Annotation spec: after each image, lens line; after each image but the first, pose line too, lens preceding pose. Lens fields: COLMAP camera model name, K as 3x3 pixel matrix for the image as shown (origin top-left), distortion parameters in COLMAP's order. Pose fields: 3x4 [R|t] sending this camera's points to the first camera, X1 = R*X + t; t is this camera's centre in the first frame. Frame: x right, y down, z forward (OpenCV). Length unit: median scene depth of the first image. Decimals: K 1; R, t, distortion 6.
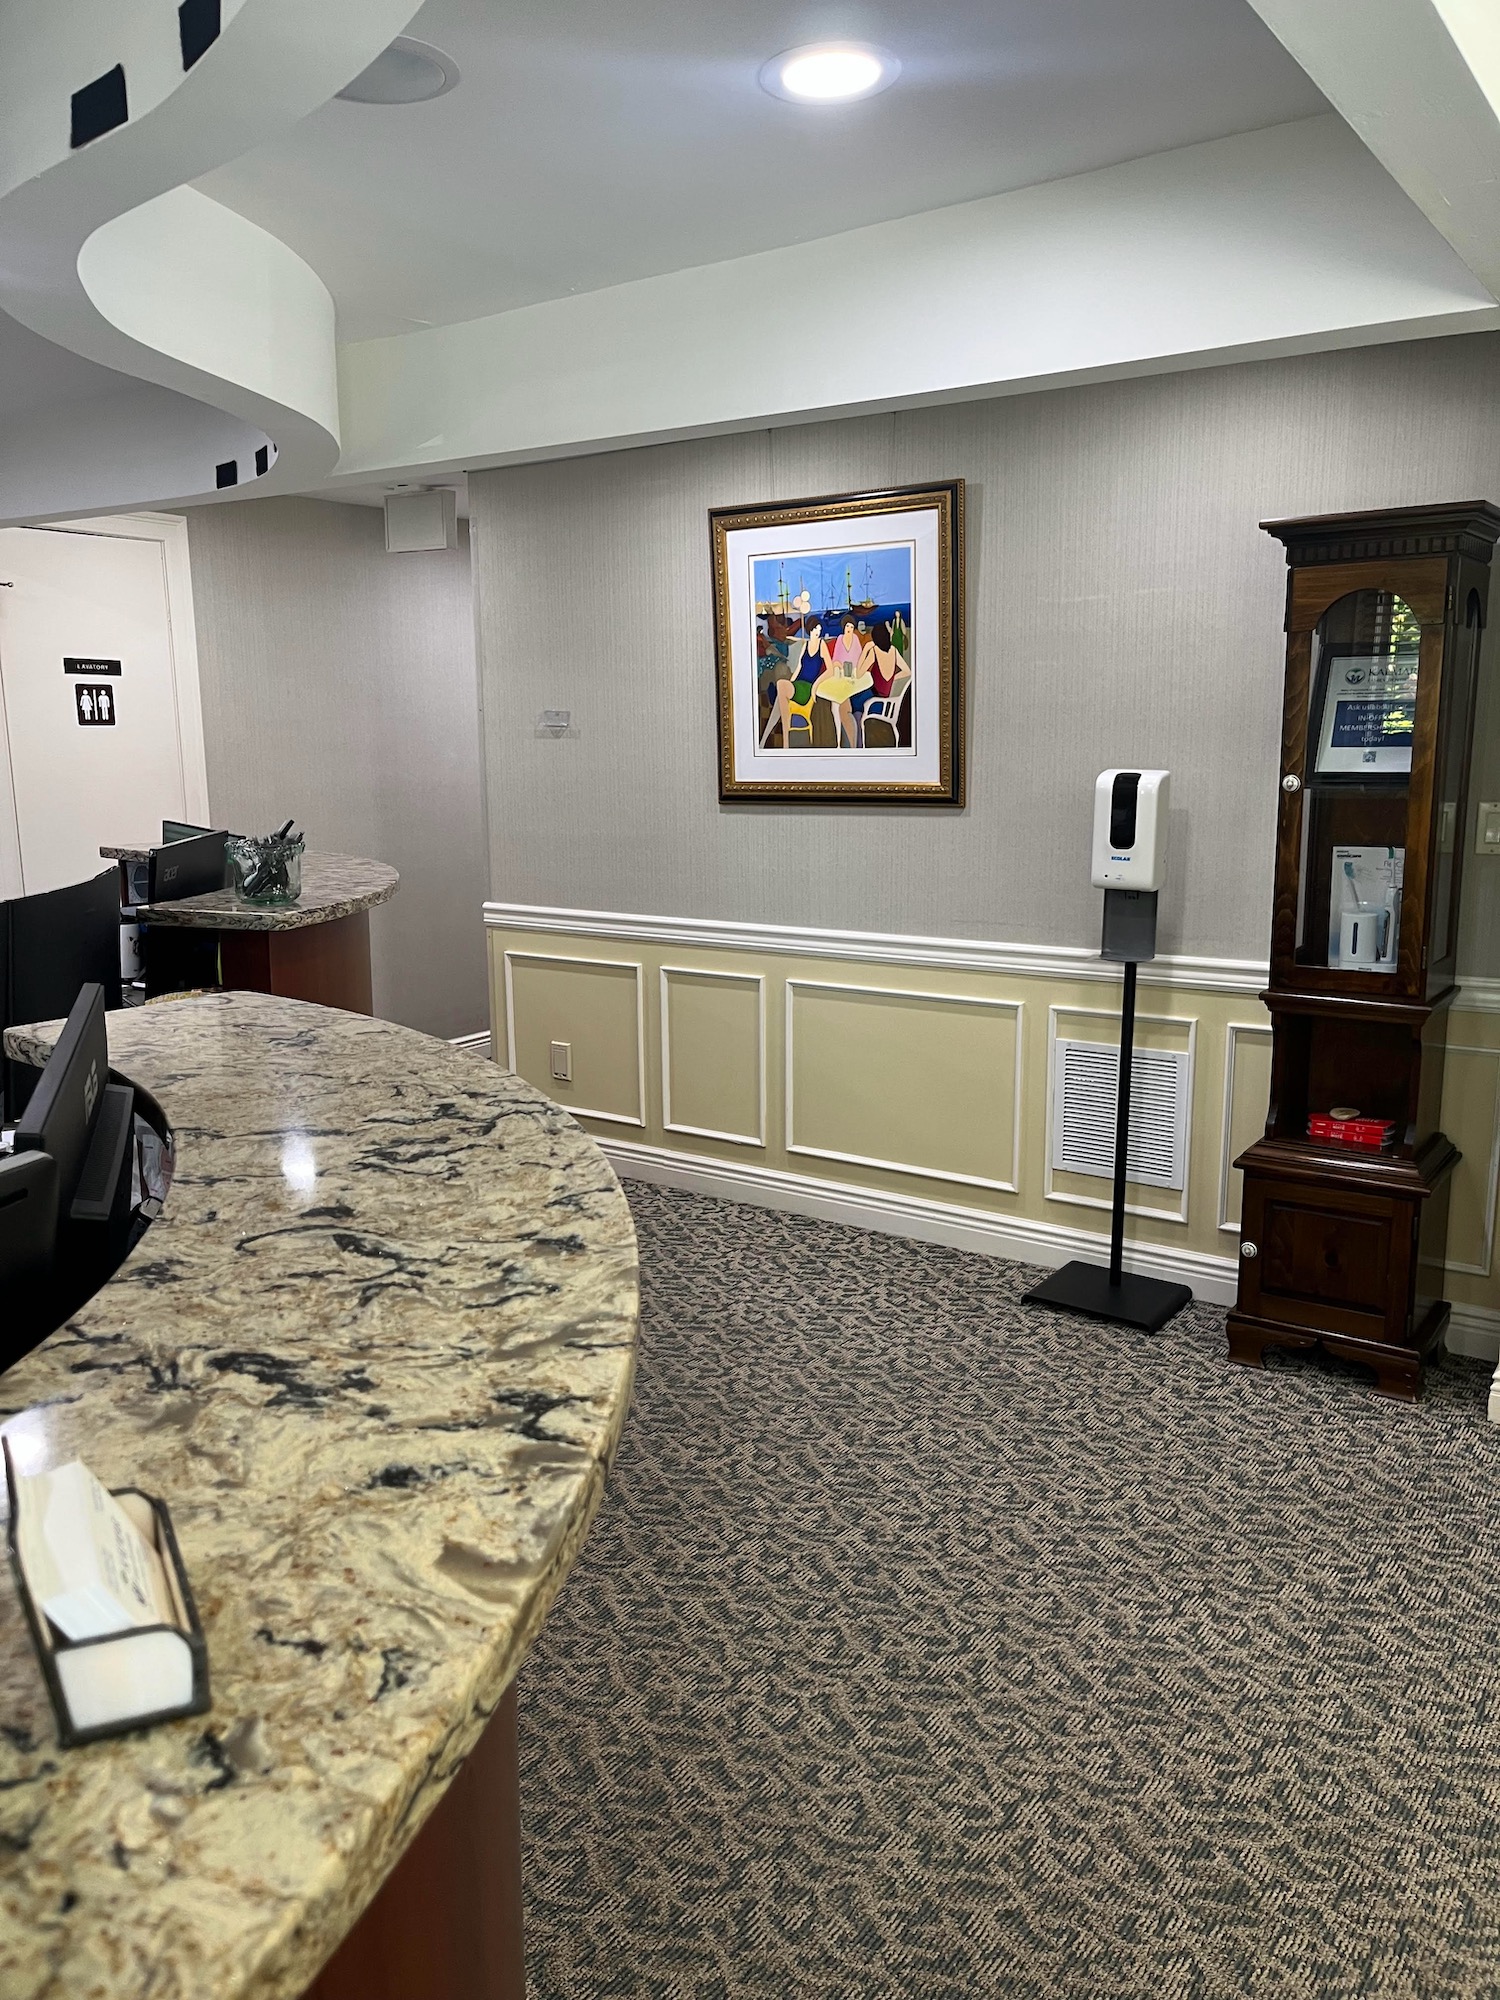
lens RADIAL K [[1525.4, 0, 741.8], [0, 1525.4, 1012.8], [0, 0, 1]] dist [0.030569, 0.014537]
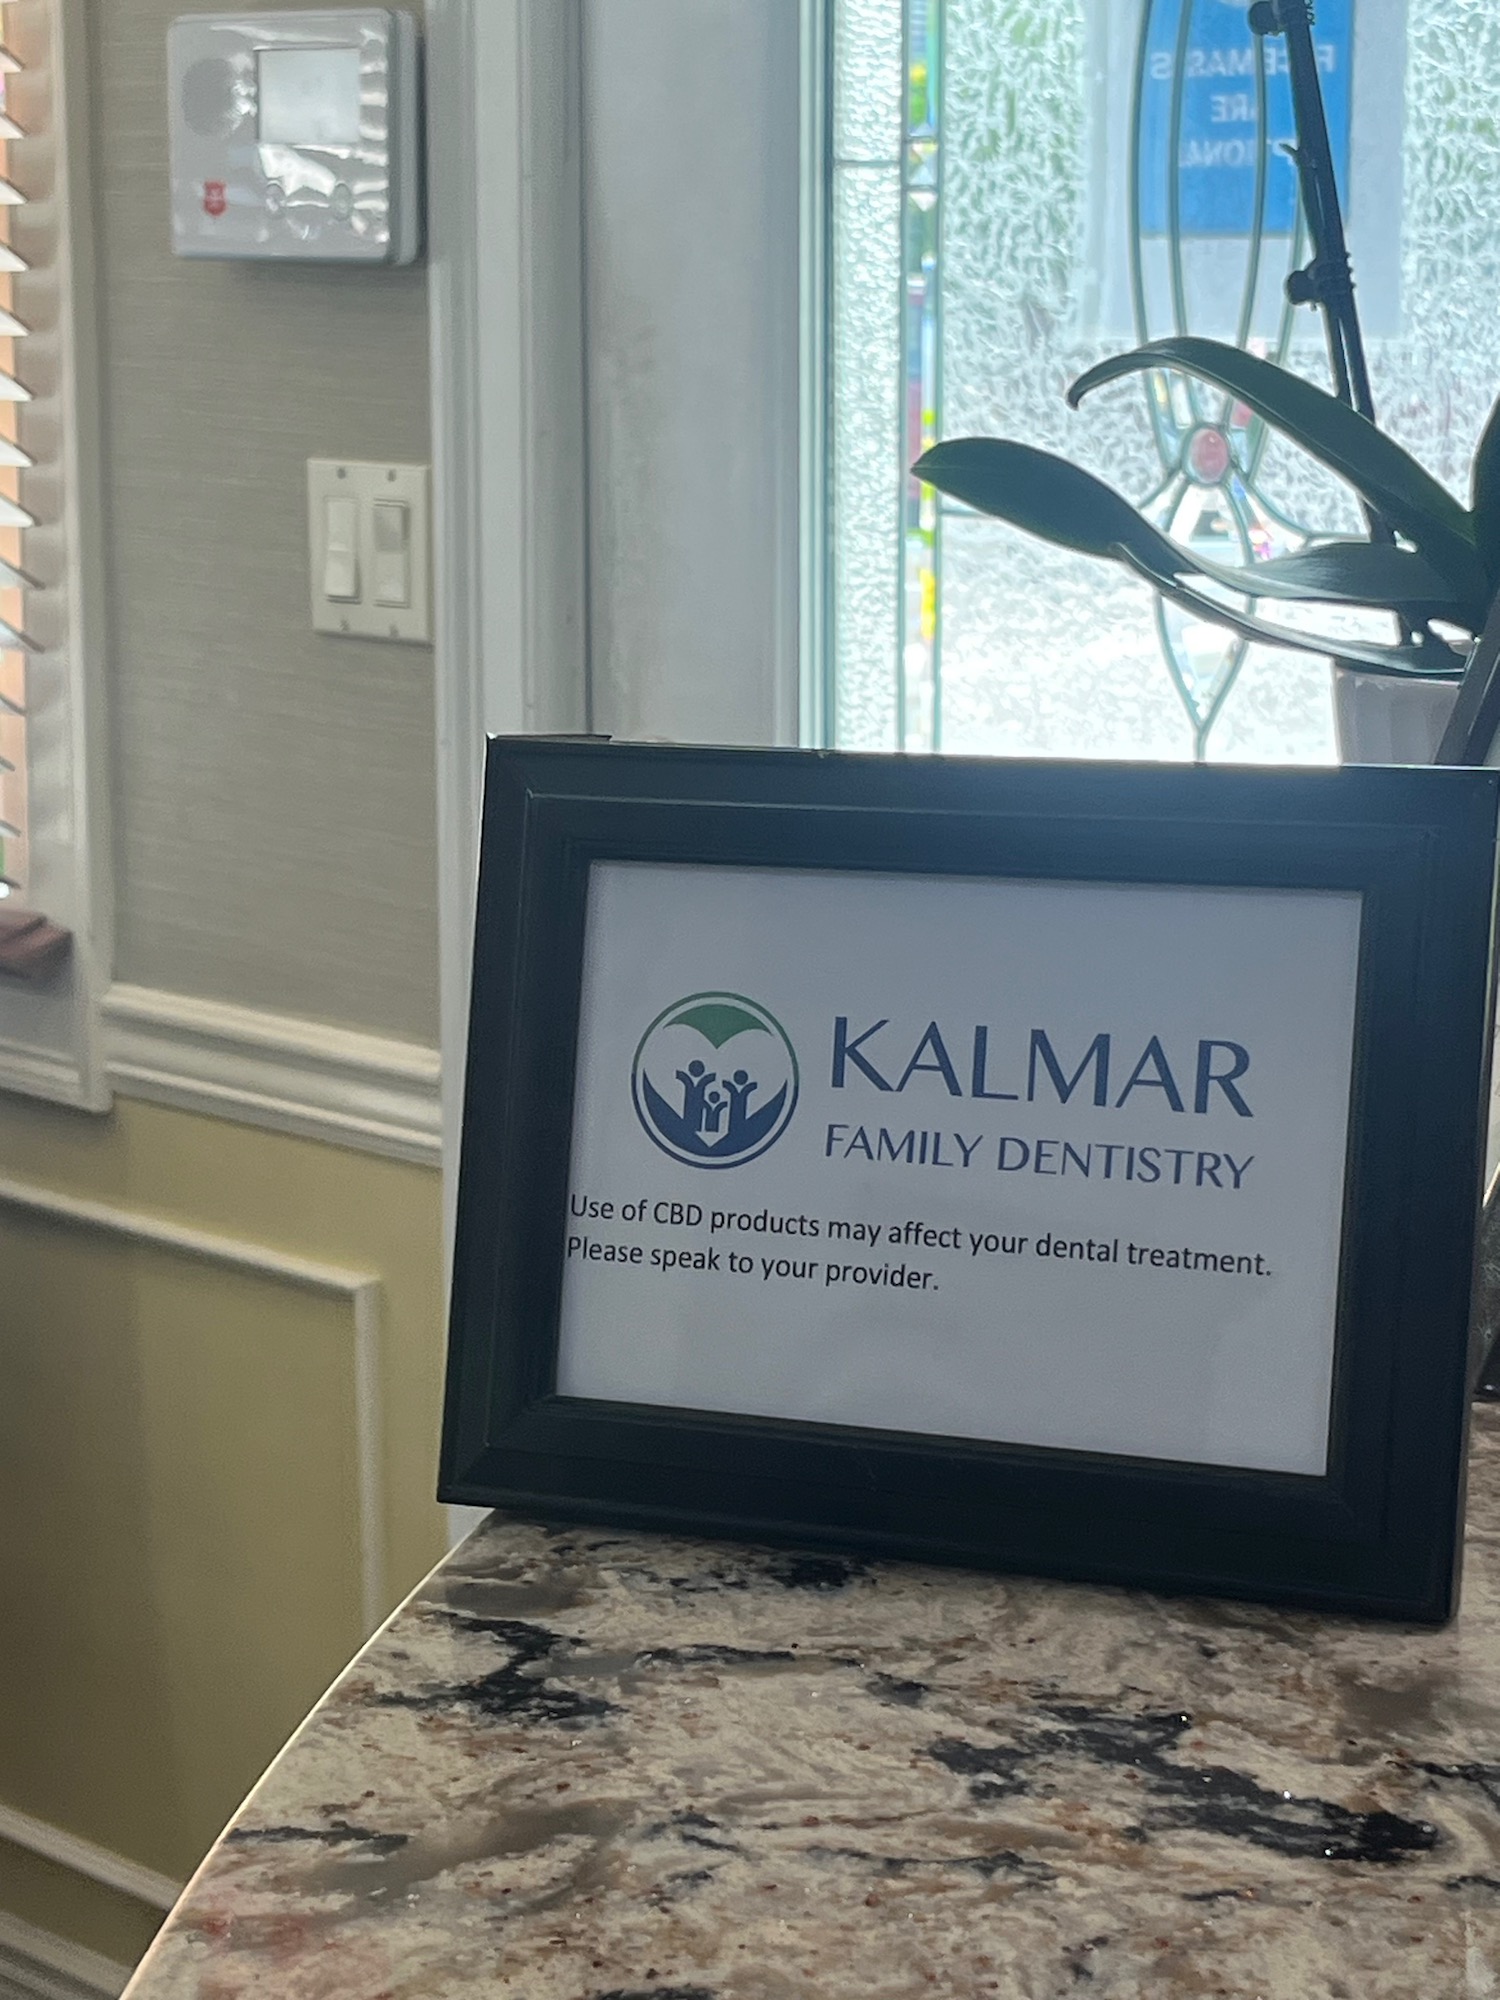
lens RADIAL K [[4014.7, 0, 750.9], [0, 4014.7, 1001.1], [0, 0, 1]] dist [0.095179, 0.000000]
pose [[-0.991505, -0.008170, 0.129812, -0.324612], [0.041270, 0.926691, 0.373550, -0.298233], [-0.123348, 0.375734, -0.918482, 1.850829]]
